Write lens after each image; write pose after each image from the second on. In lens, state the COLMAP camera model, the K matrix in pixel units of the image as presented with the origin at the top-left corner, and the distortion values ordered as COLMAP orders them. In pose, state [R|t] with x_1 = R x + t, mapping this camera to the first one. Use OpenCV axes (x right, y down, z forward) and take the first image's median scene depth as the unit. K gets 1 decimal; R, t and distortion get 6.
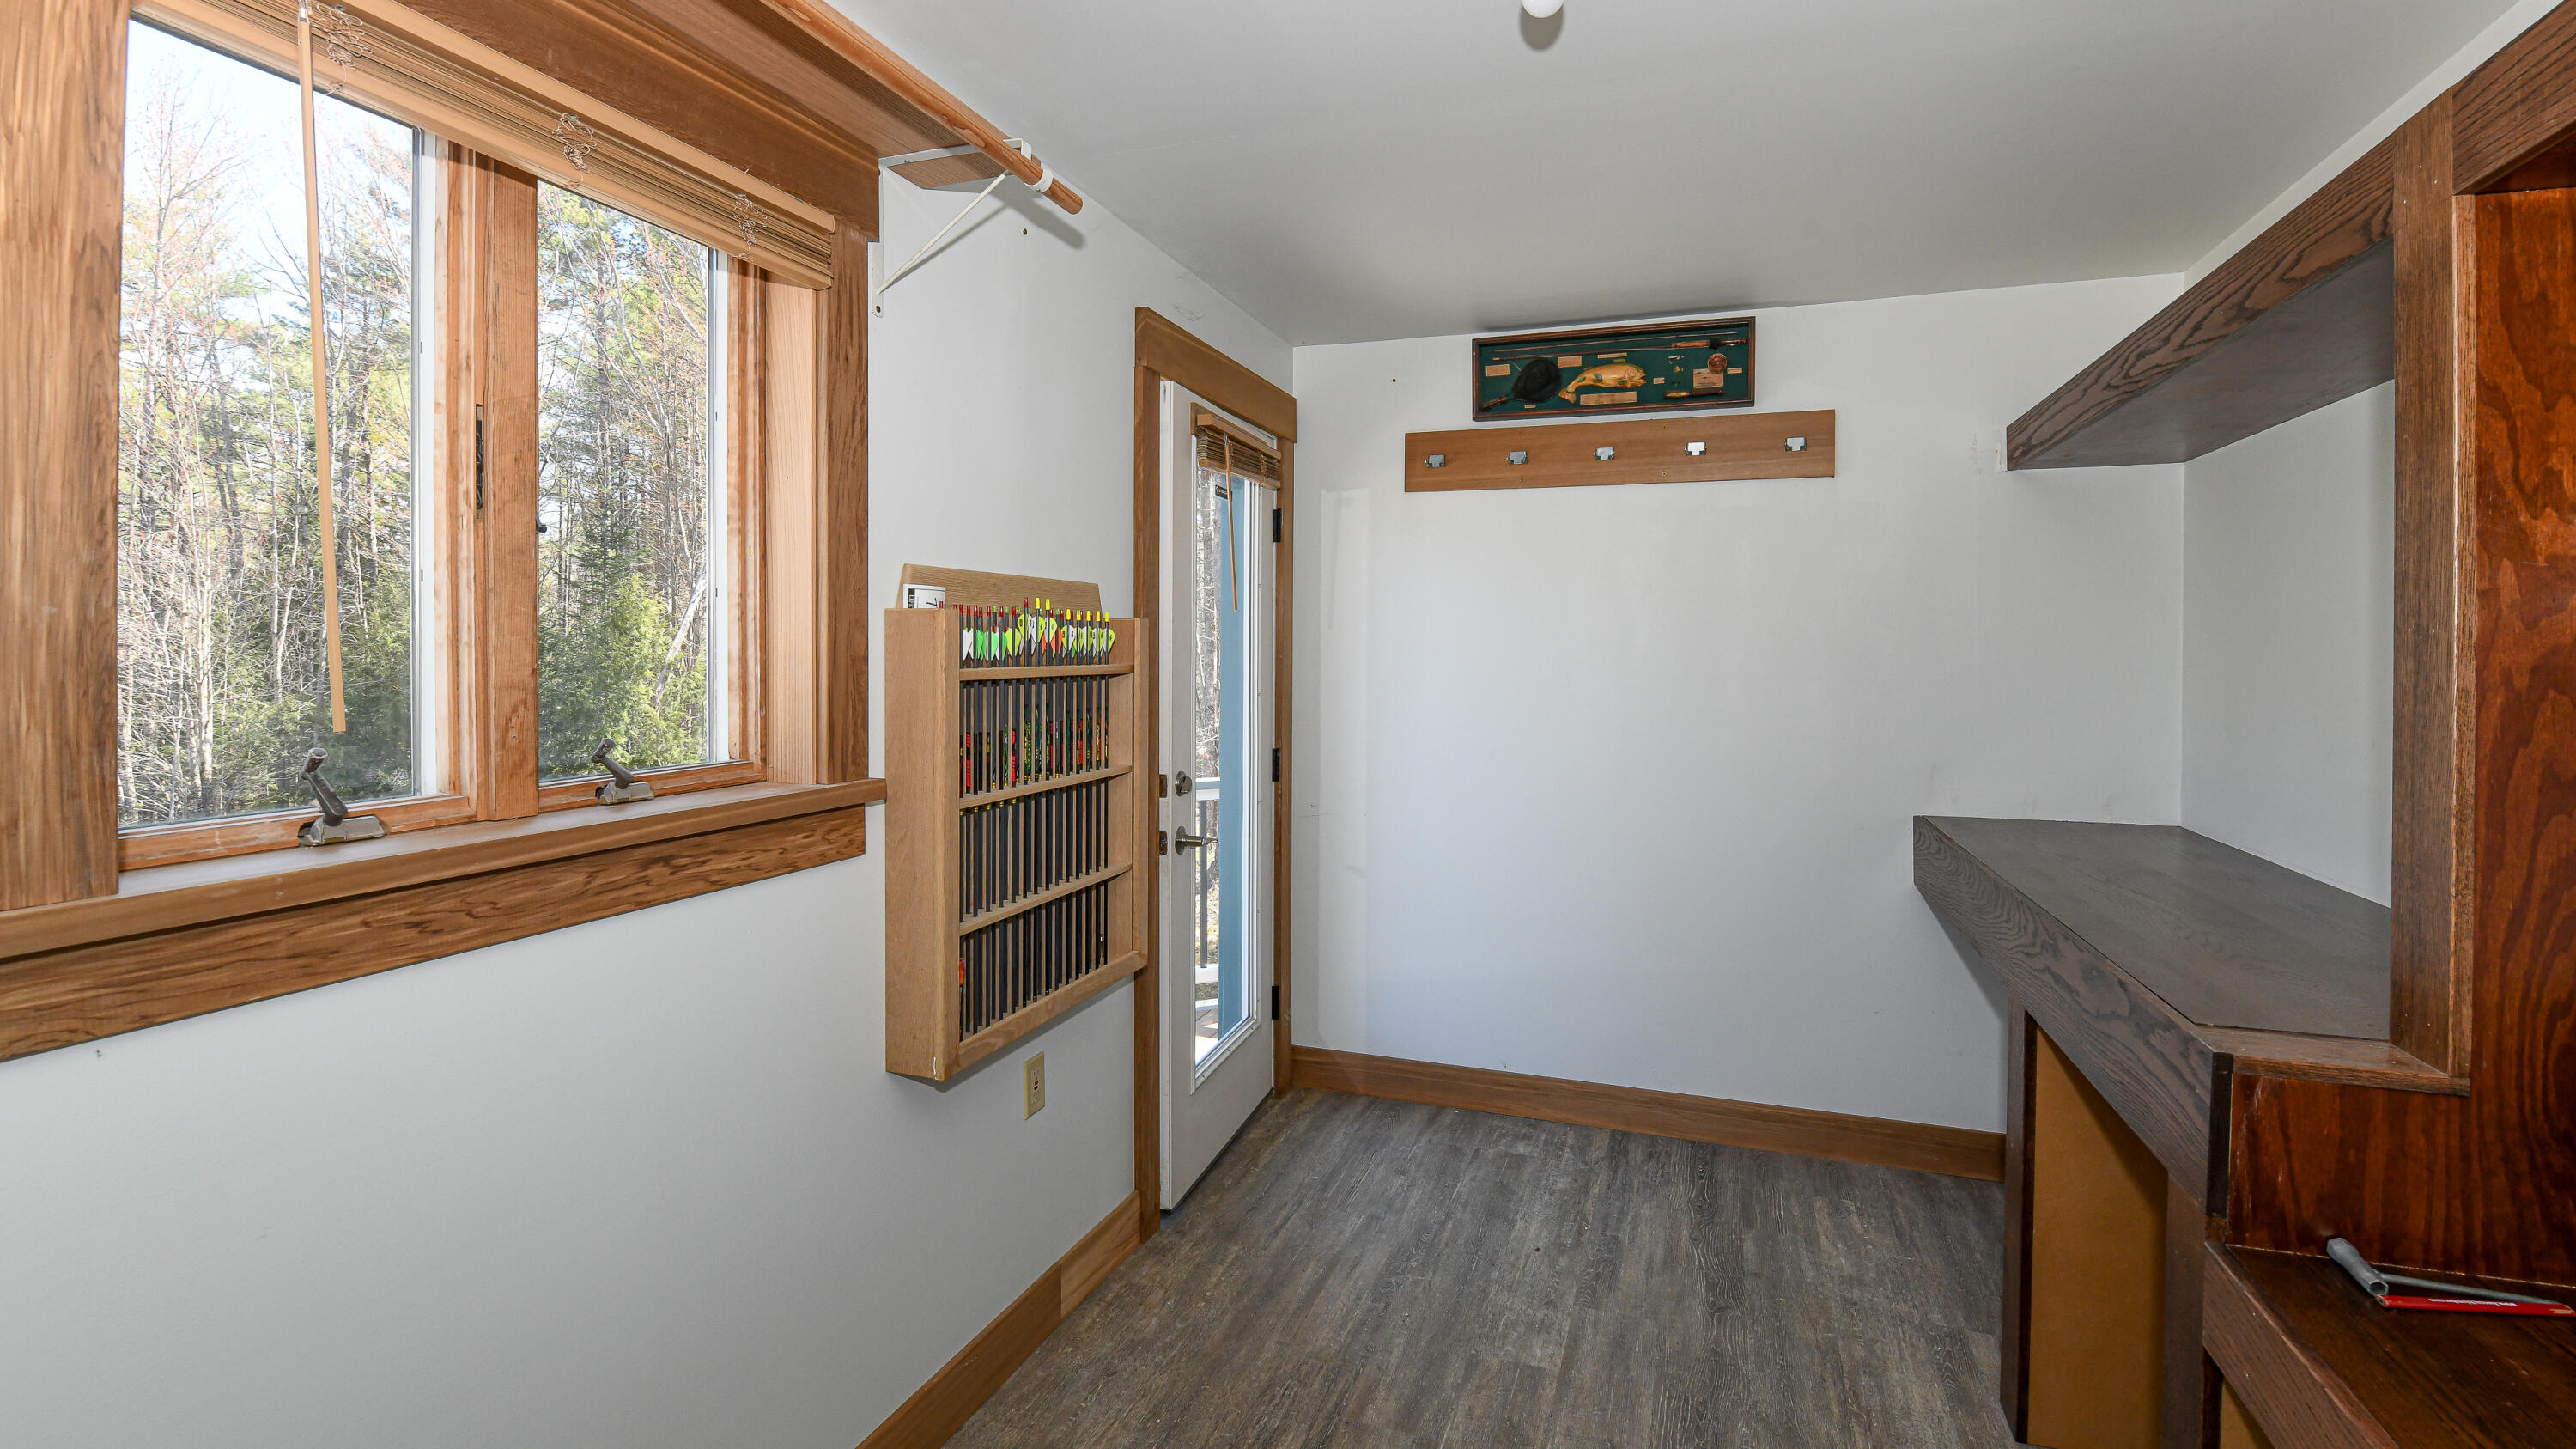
lens RADIAL K [[1171.6, 0, 1287.9], [0, 1171.6, 725.6], [0, 0, 1]] dist [0.003096, 0.000056]
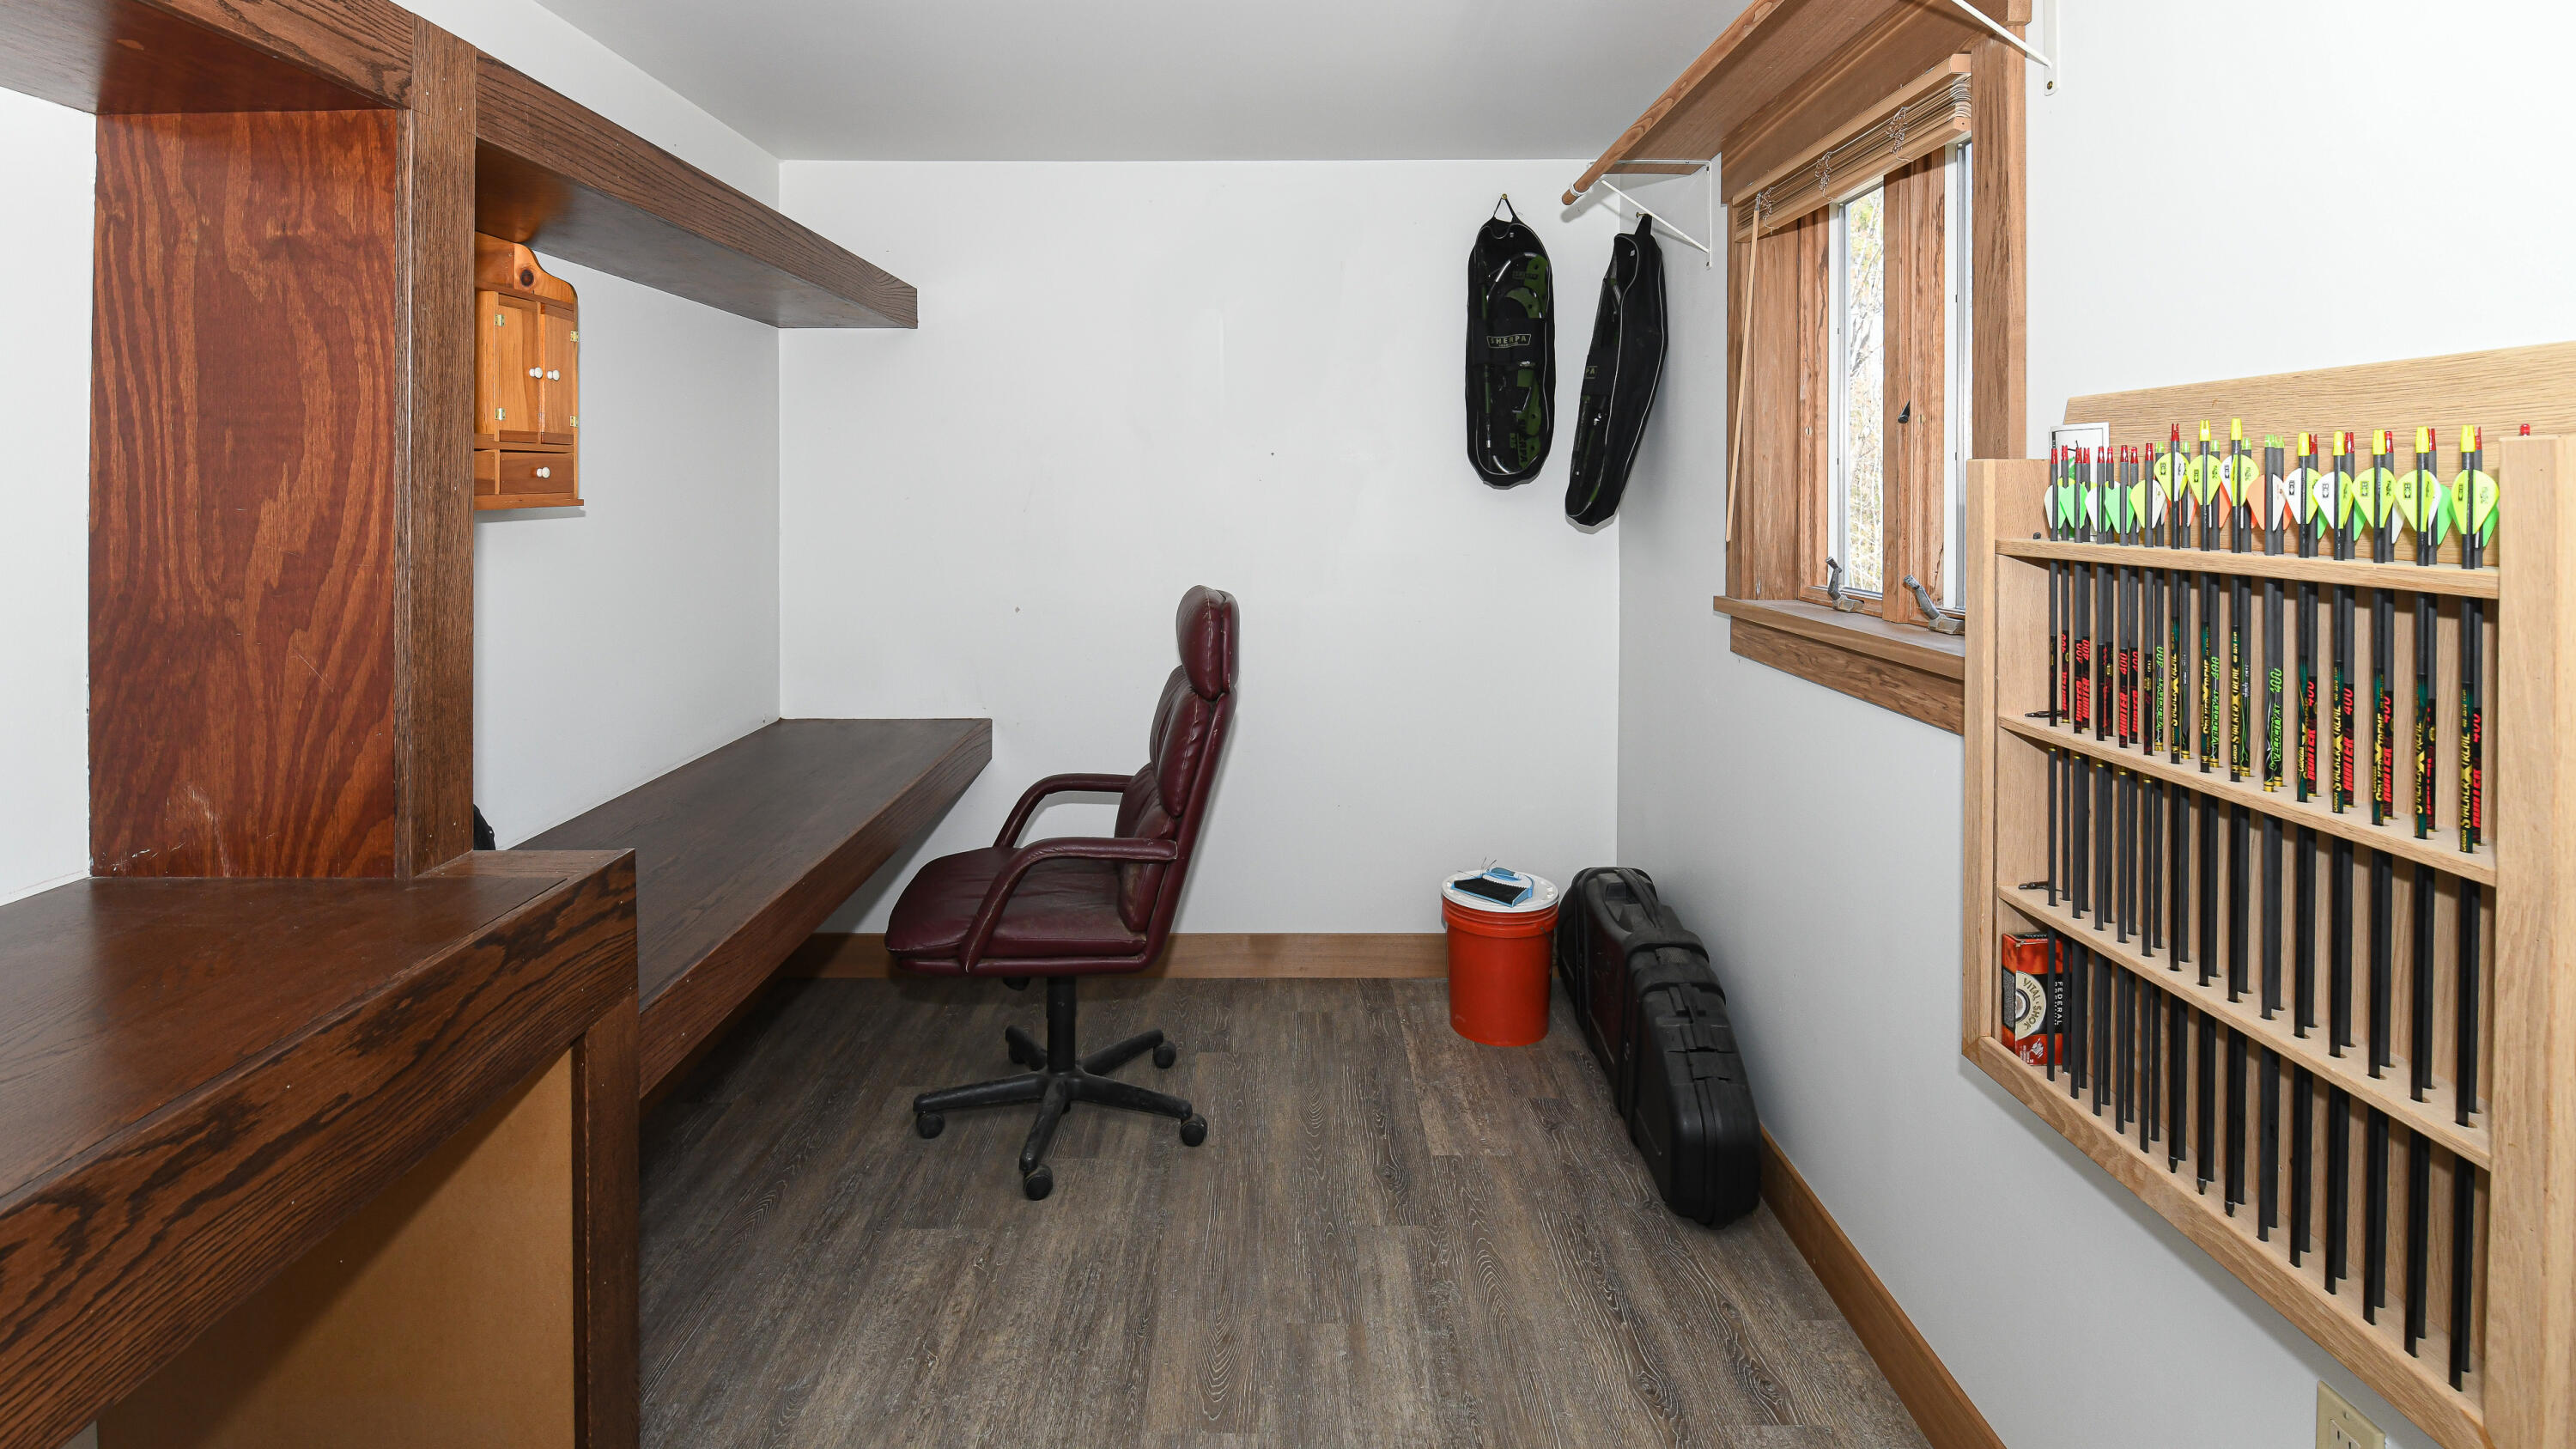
lens RADIAL K [[1171.6, 0, 1283.9], [0, 1171.6, 722.6], [0, 0, 1]] dist [0.003096, 0.000056]
pose [[-0.939932, 0.062335, -0.335621, 0.385715], [-0.026923, 0.966586, 0.254924, -0.105789], [0.340298, 0.248647, -0.906847, 1.439579]]
